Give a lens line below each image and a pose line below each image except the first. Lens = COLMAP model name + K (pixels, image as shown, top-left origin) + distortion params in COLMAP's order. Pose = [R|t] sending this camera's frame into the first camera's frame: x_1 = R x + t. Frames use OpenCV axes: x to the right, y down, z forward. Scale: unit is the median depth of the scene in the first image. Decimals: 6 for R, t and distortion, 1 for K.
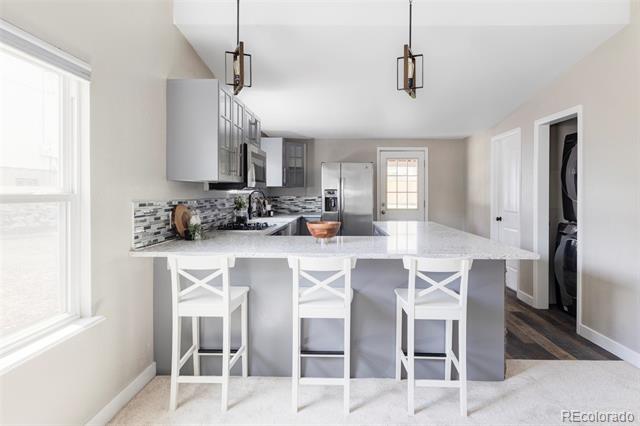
lens RADIAL K [[378.4, 0, 327.8], [0, 378.4, 193.4], [0, 0, 1]] dist [-0.000414, -0.000317]
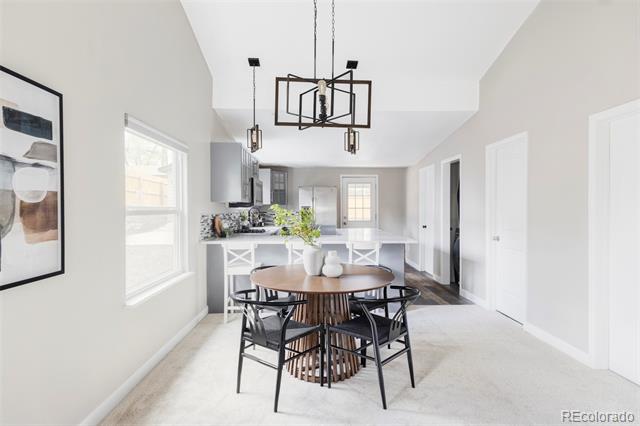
lens RADIAL K [[360.2, 0, 320.2], [0, 360.2, 210.0], [0, 0, 1]] dist [0.003453, 0.001103]
pose [[0.998545, -0.004938, 0.053707, -0.010402], [0.004856, 0.999987, 0.001657, 0.000382], [-0.053715, -0.001394, 0.998555, -0.295967]]
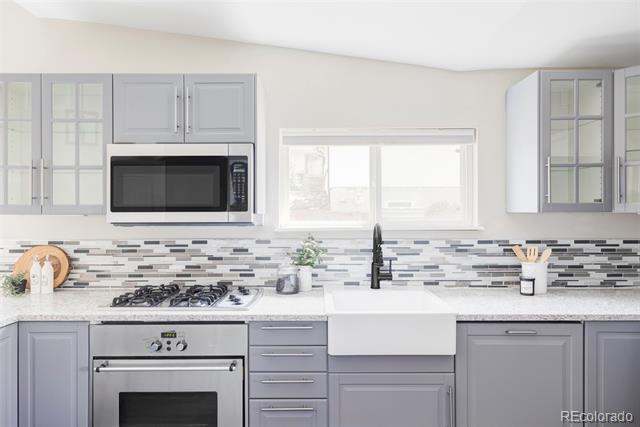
lens RADIAL K [[415.8, 0, 320.3], [0, 415.8, 212.9], [0, 0, 1]] dist [0.003053, 0.000547]
pose [[0.040182, 0.000370, -0.999192, 0.234441], [0.001921, 0.999998, 0.000447, -0.017518], [0.999191, -0.001937, 0.040181, 0.744708]]
